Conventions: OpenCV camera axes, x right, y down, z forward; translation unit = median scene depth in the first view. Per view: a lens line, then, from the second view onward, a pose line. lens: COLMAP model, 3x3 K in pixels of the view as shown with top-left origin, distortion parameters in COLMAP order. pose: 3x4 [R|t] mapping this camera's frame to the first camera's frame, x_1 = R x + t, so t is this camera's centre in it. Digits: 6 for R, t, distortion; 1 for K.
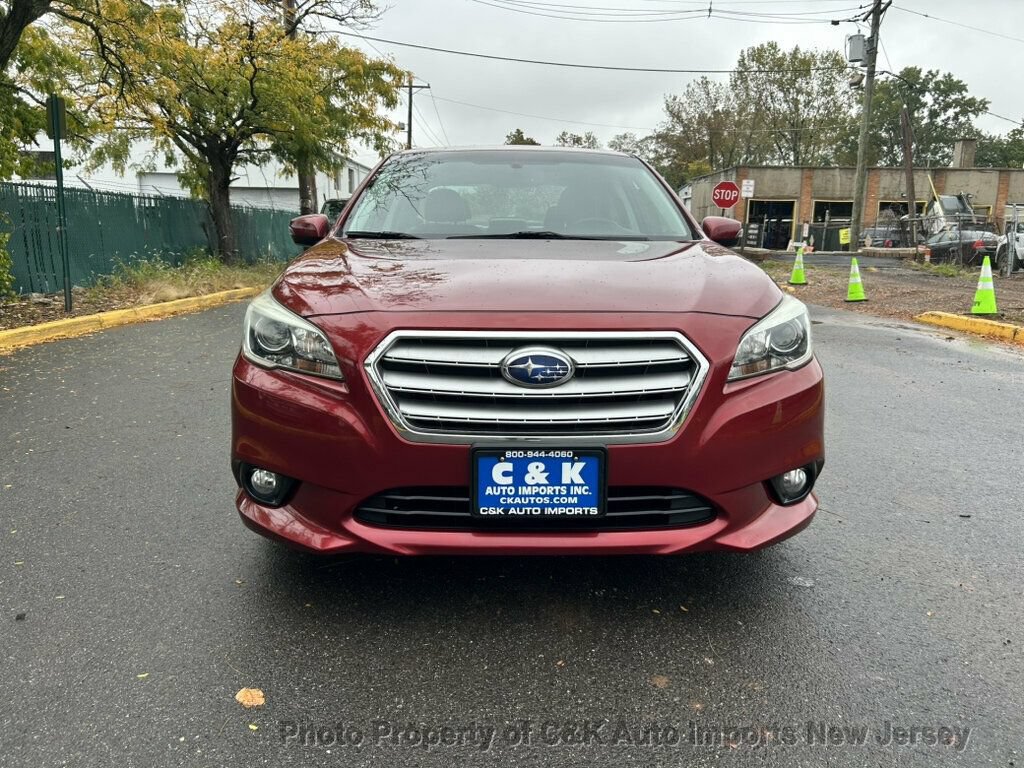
lens RADIAL K [[774.1, 0, 497.0], [0, 774.1, 376.8], [0, 0, 1]] dist [0.037803, -0.039092]
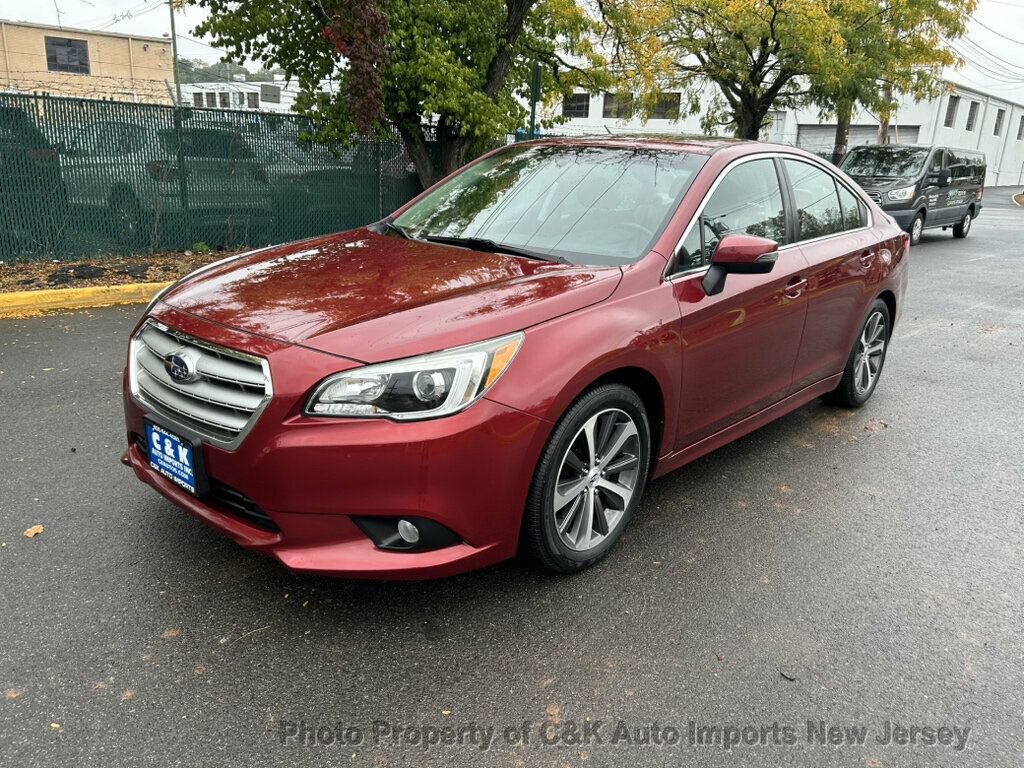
lens RADIAL K [[774.7, 0, 512.0], [0, 774.7, 384.0], [0, 0, 1]] dist [0.052576, -0.063835]
pose [[0.744968, 0.210311, -0.633081, 0.172323], [-0.154950, 0.977602, 0.142427, -0.034027], [0.648855, -0.008008, 0.760870, 0.051981]]
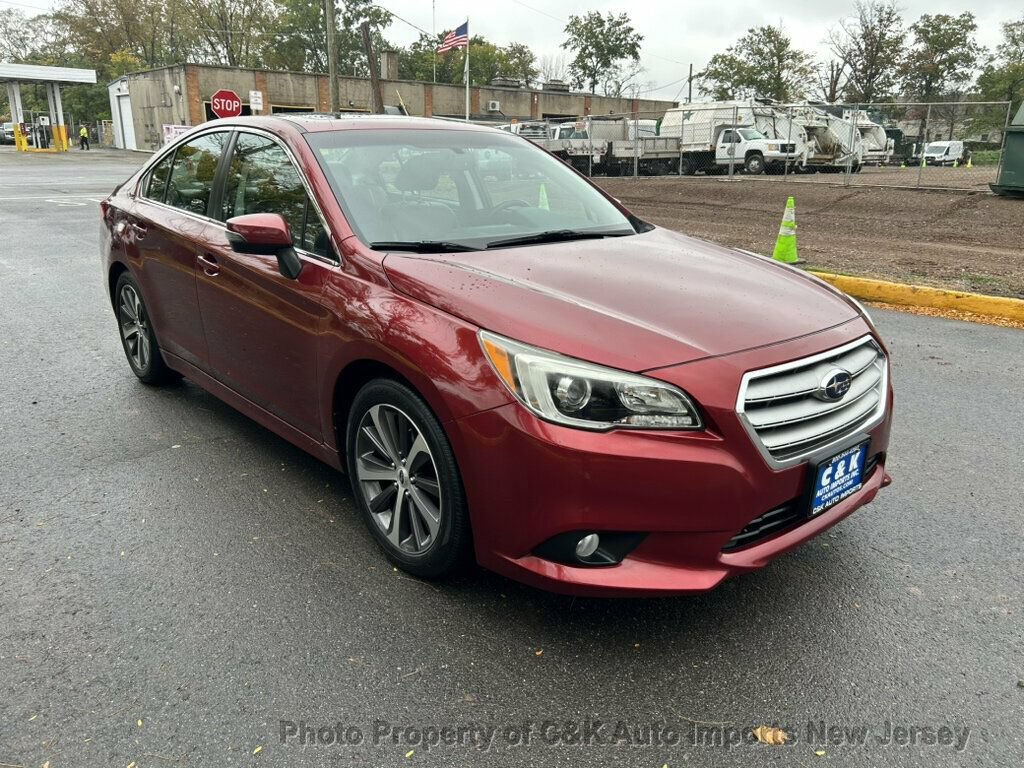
lens RADIAL K [[774.7, 0, 512.0], [0, 774.7, 384.0], [0, 0, 1]] dist [0.052576, -0.063835]
pose [[0.761584, -0.194066, 0.618326, -0.146300], [0.112702, 0.979233, 0.168526, -0.037117], [-0.638191, -0.058660, 0.767640, 0.053045]]
